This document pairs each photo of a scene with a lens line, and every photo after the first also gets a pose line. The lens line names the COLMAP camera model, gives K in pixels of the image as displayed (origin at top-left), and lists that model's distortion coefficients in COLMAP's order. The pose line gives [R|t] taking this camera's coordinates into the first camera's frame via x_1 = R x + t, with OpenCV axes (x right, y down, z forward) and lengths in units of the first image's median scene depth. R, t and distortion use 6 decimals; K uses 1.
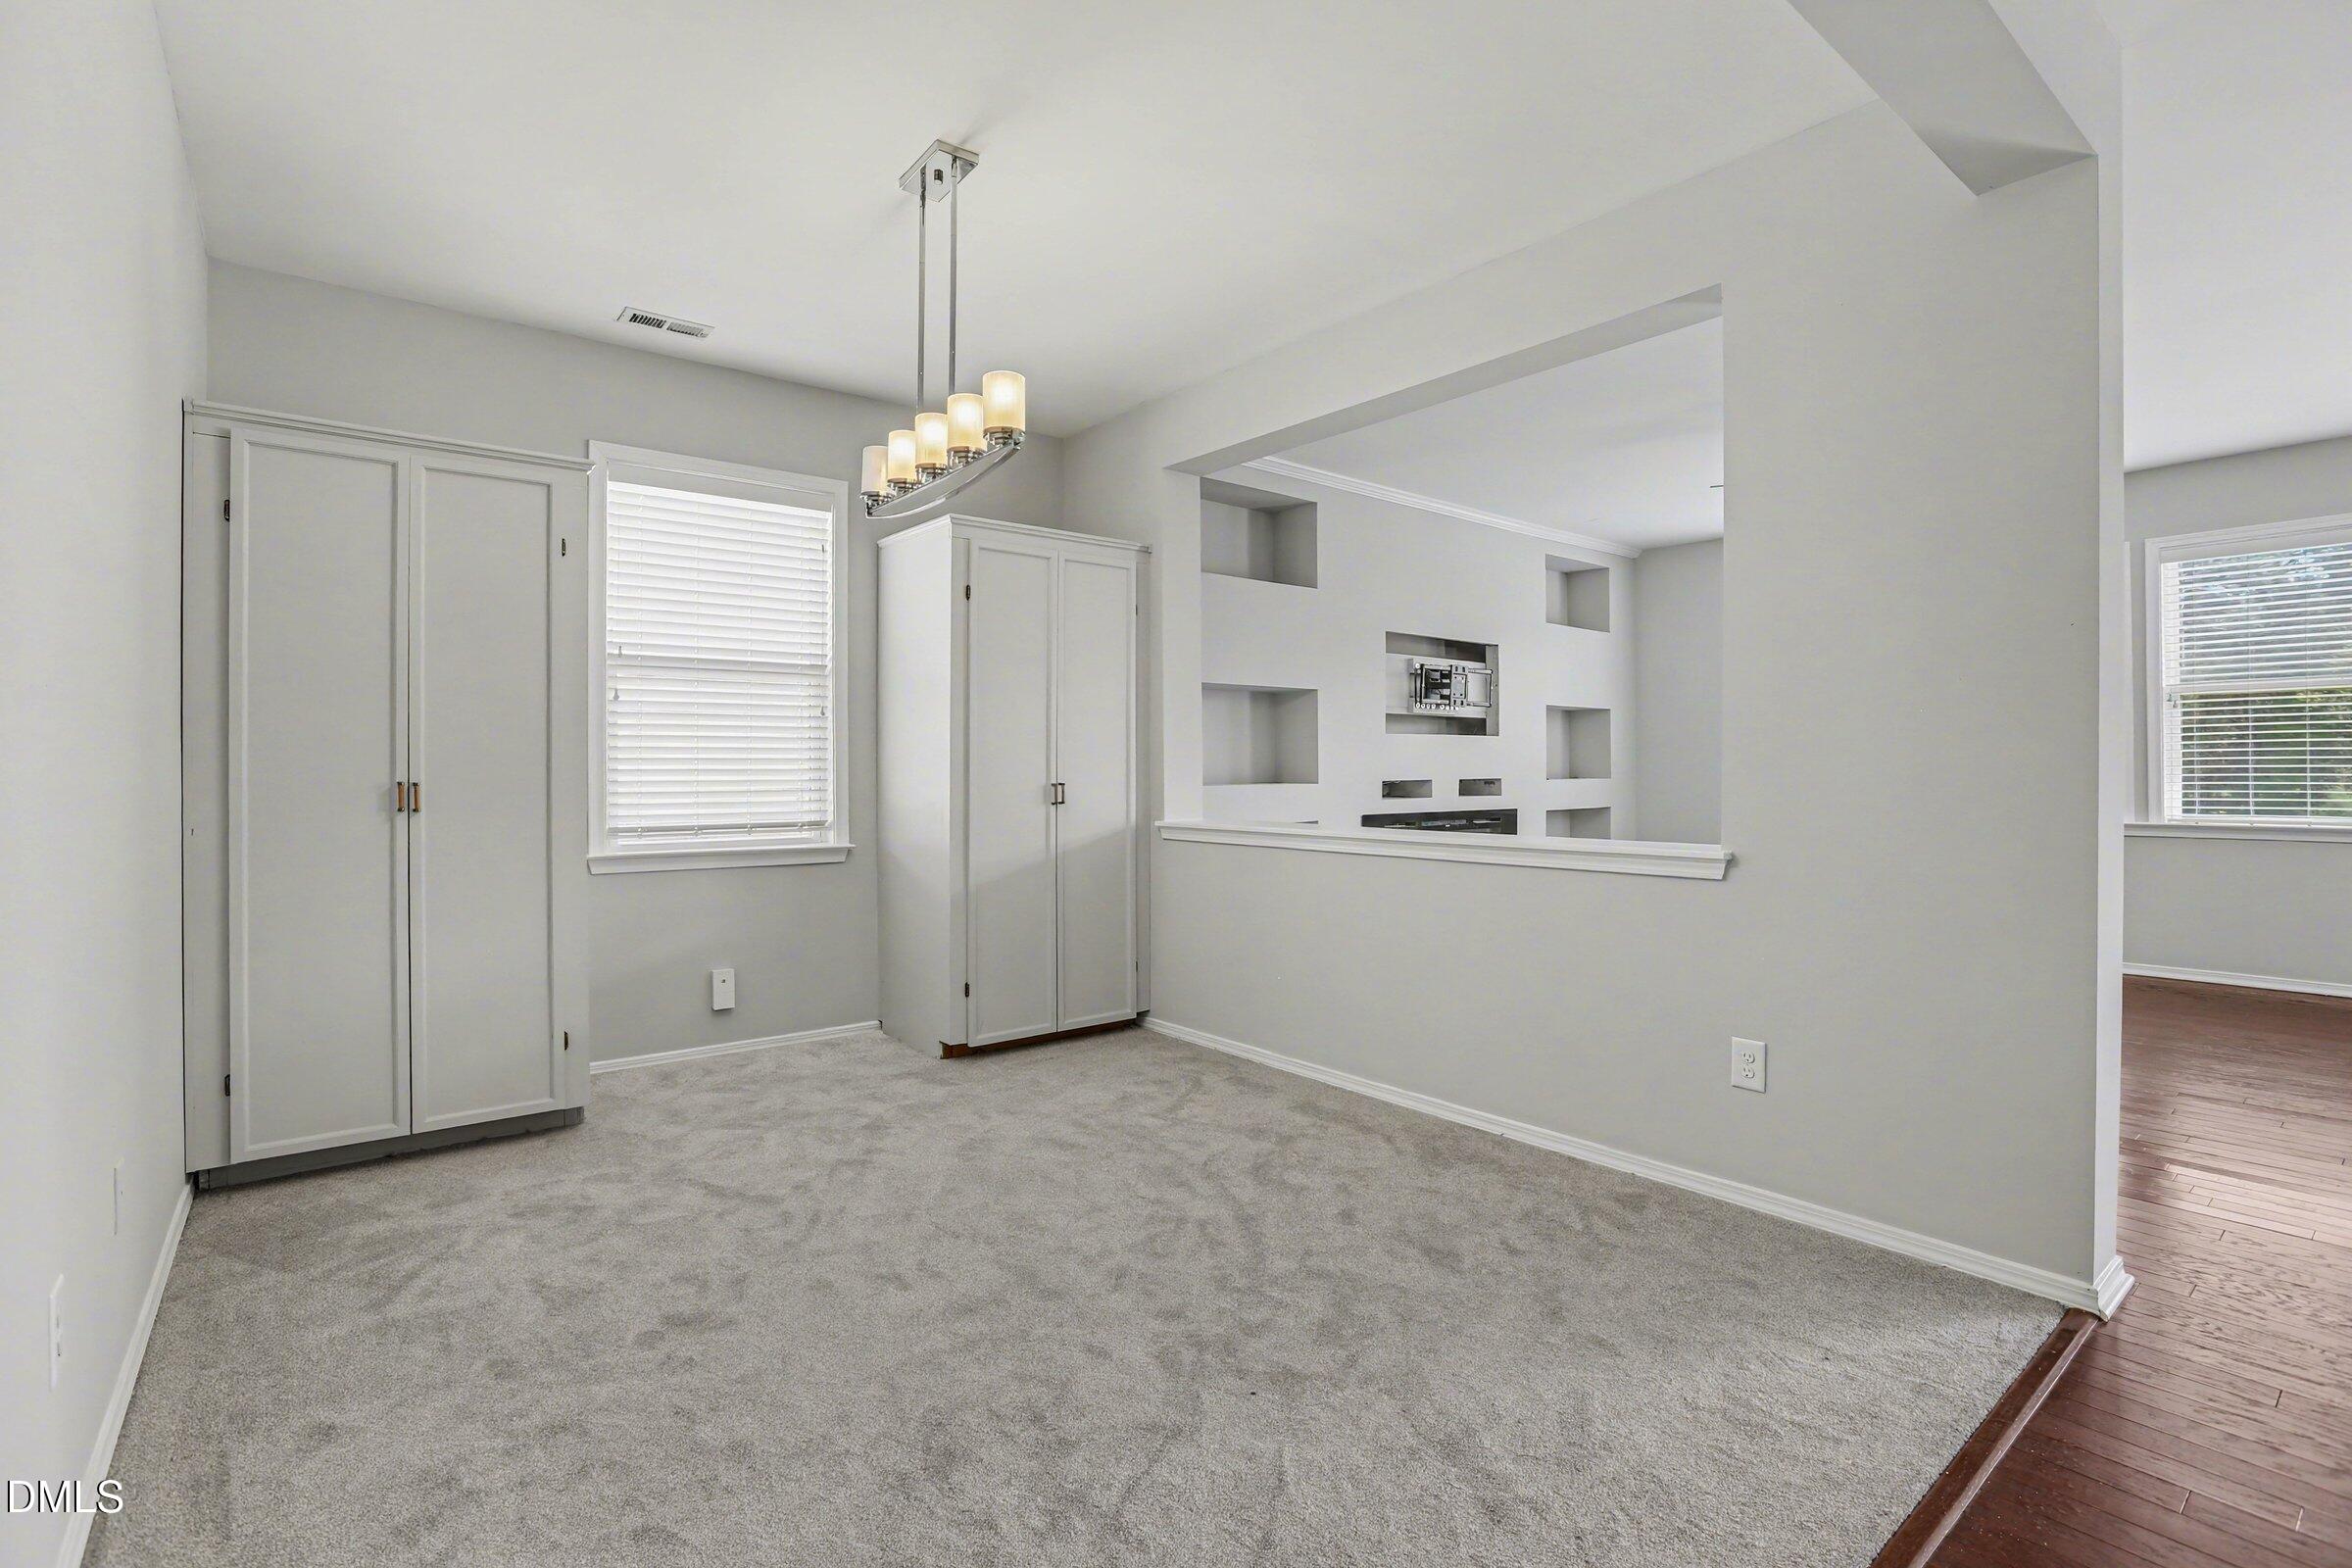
lens RADIAL K [[1093.4, 0, 1158.4], [0, 1093.4, 768.1], [0, 0, 1]] dist [-0.031349, 0.007384]
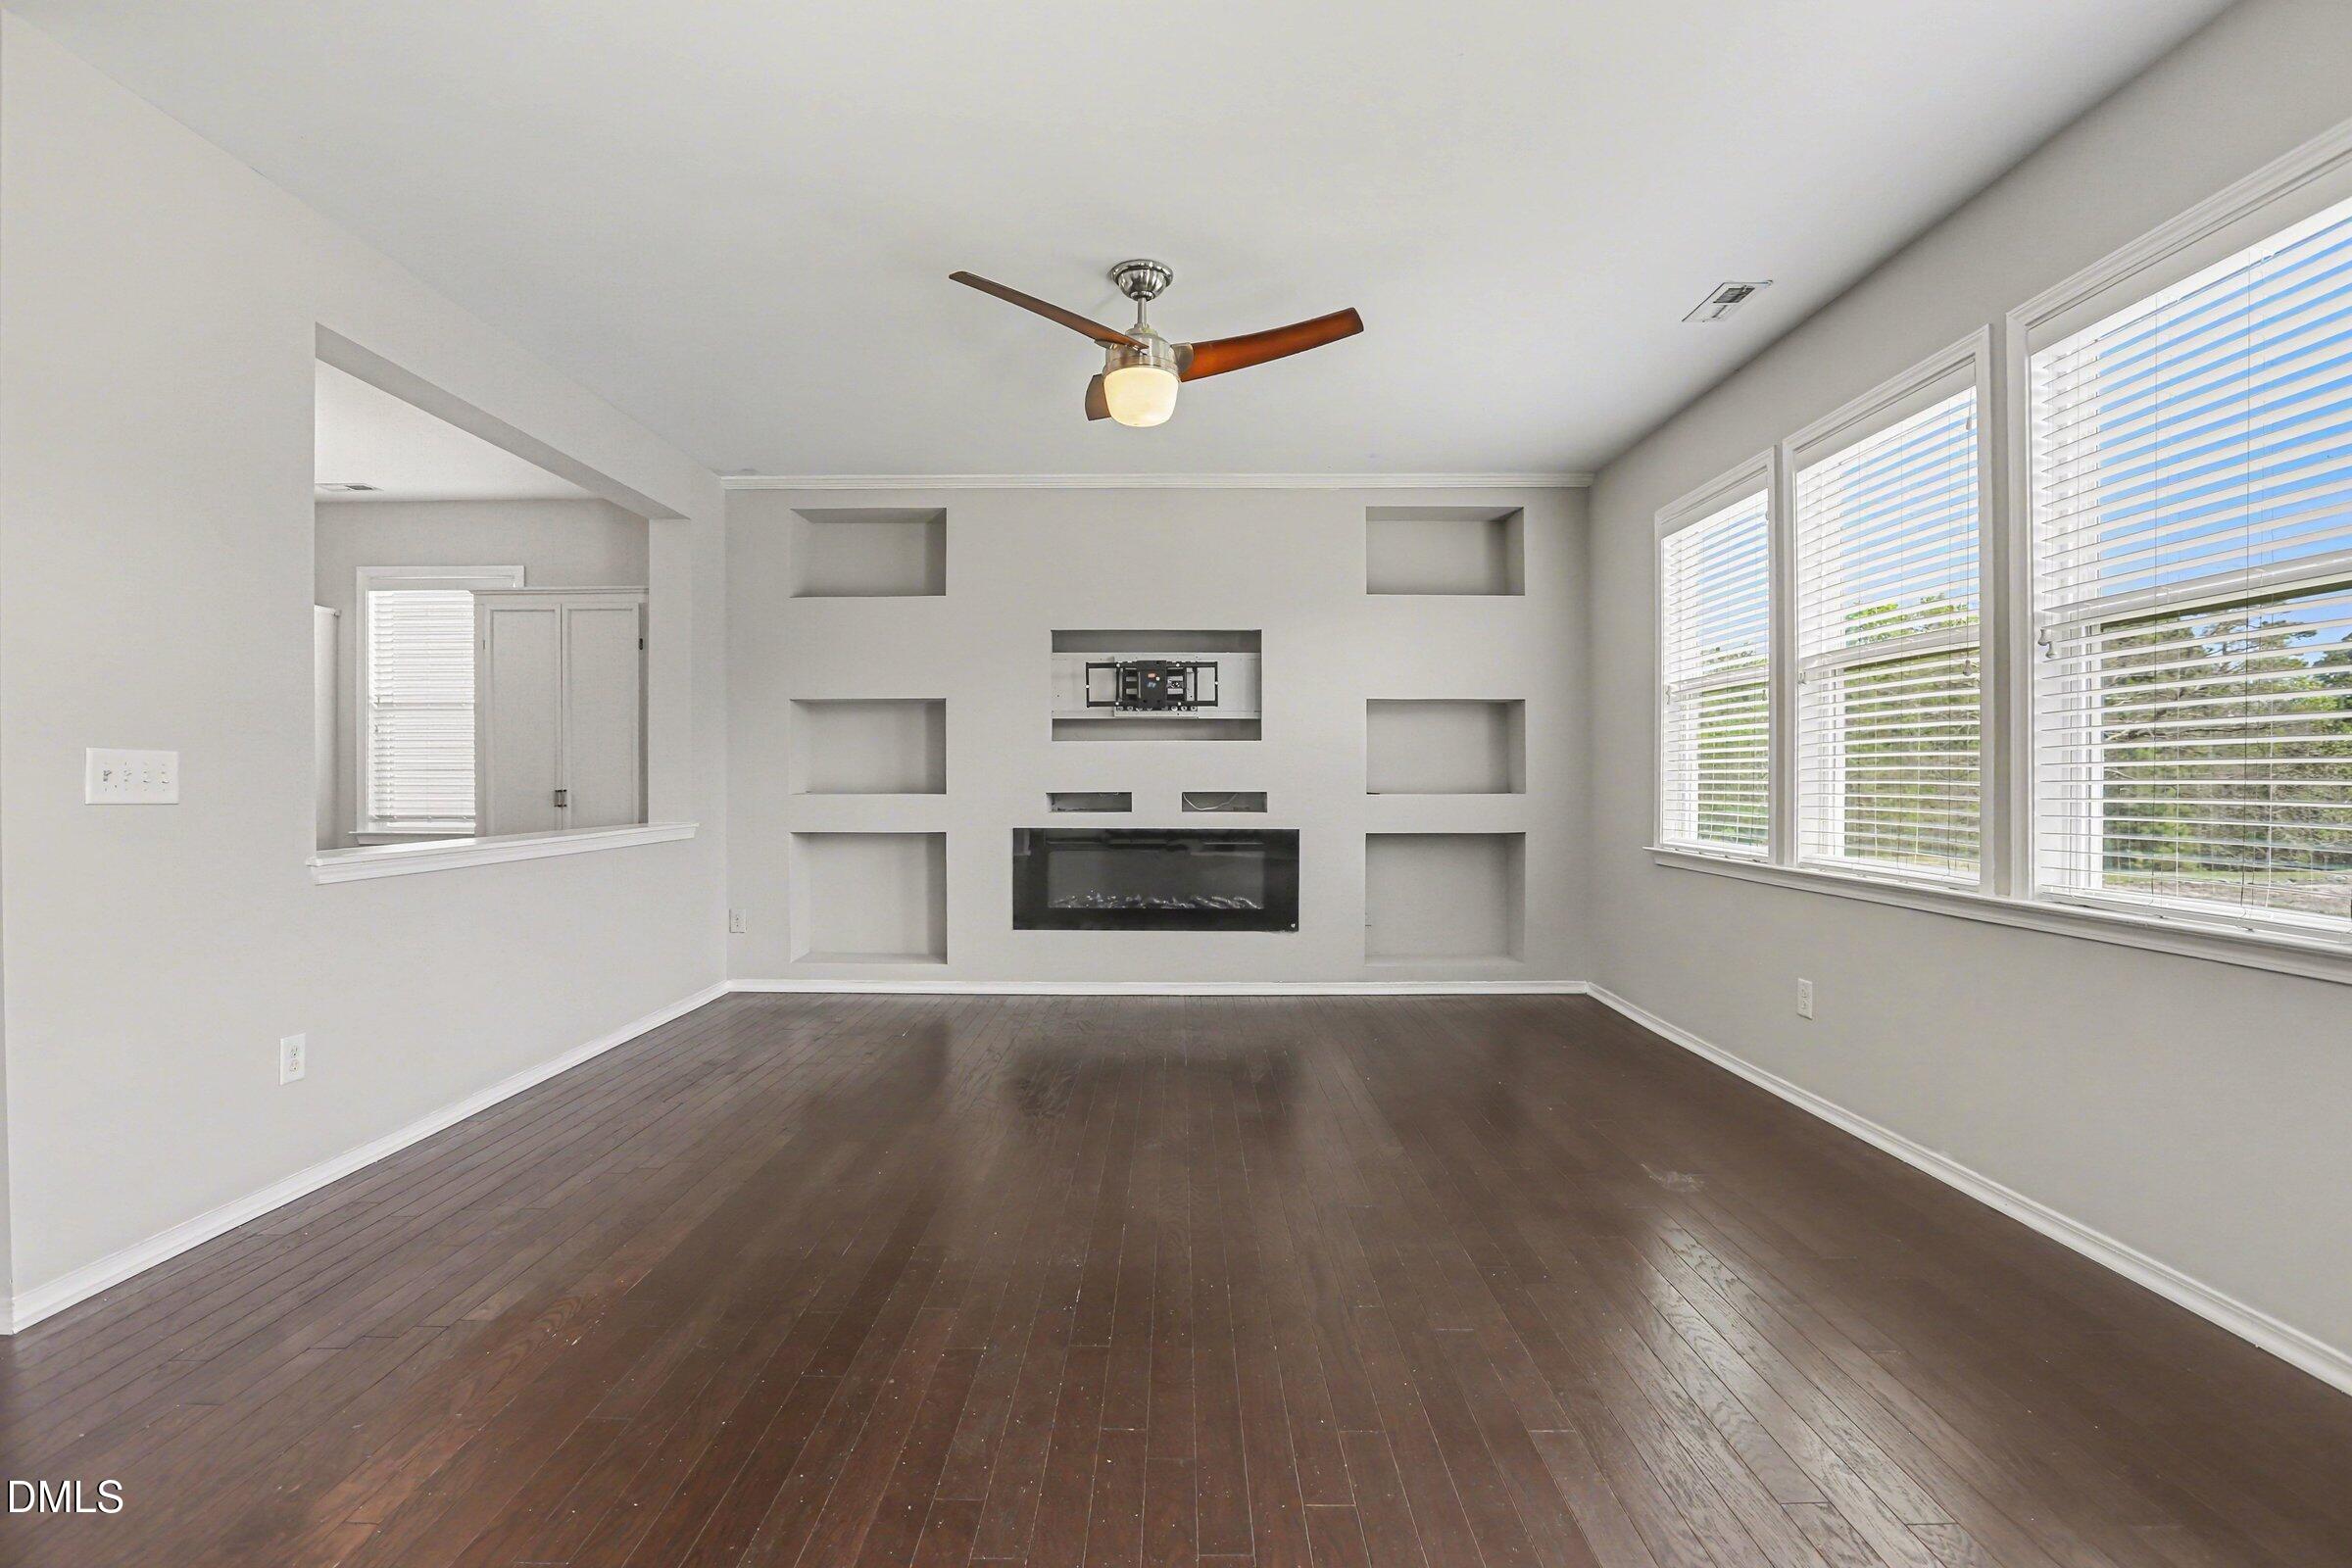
lens RADIAL K [[1093.4, 0, 1173.4], [0, 1093.4, 790.7], [0, 0, 1]] dist [-0.031349, 0.007384]
pose [[0.778915, 0.002779, -0.627123, 0.823226], [-0.000348, 0.999992, 0.003999, 0.006363], [0.627129, -0.002897, 0.778910, 0.324575]]
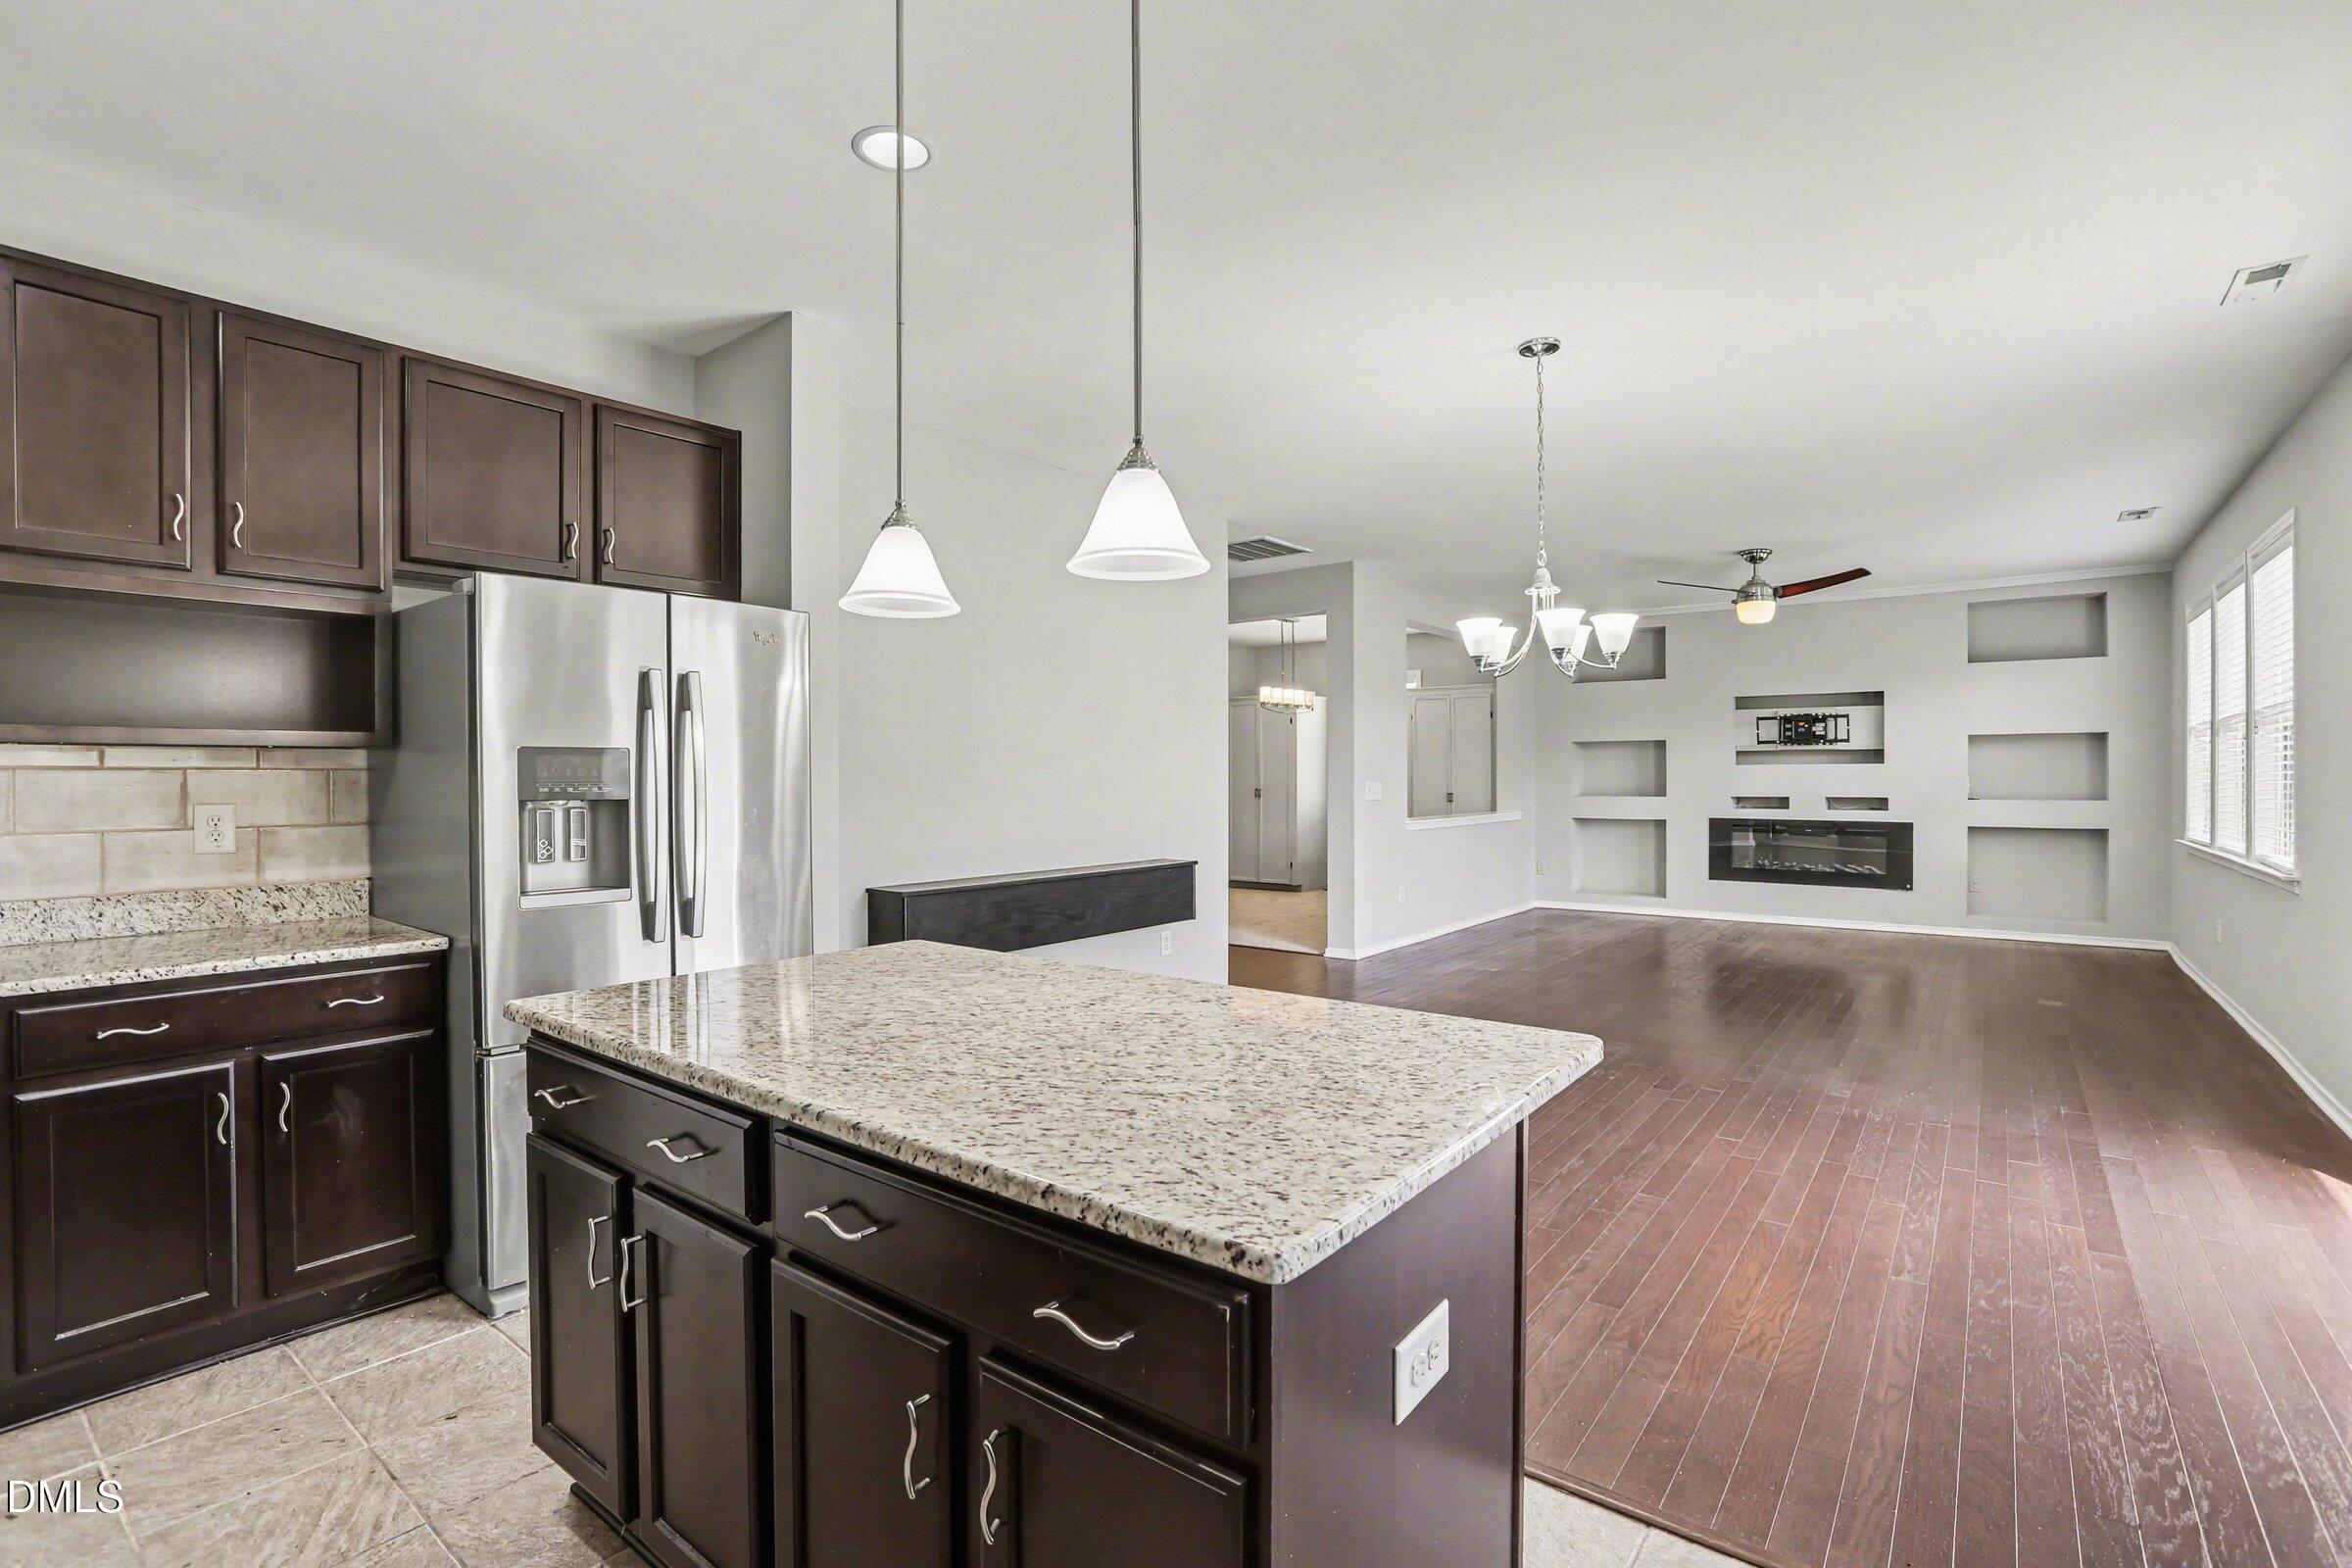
lens RADIAL K [[1093.4, 0, 1160.7], [0, 1093.4, 790.1], [0, 0, 1]] dist [-0.031349, 0.007384]
pose [[0.229137, 0.007033, -0.973369, 1.416923], [-0.002263, 0.999975, 0.006692, -0.004961], [0.973392, 0.000669, 0.229147, -0.117246]]
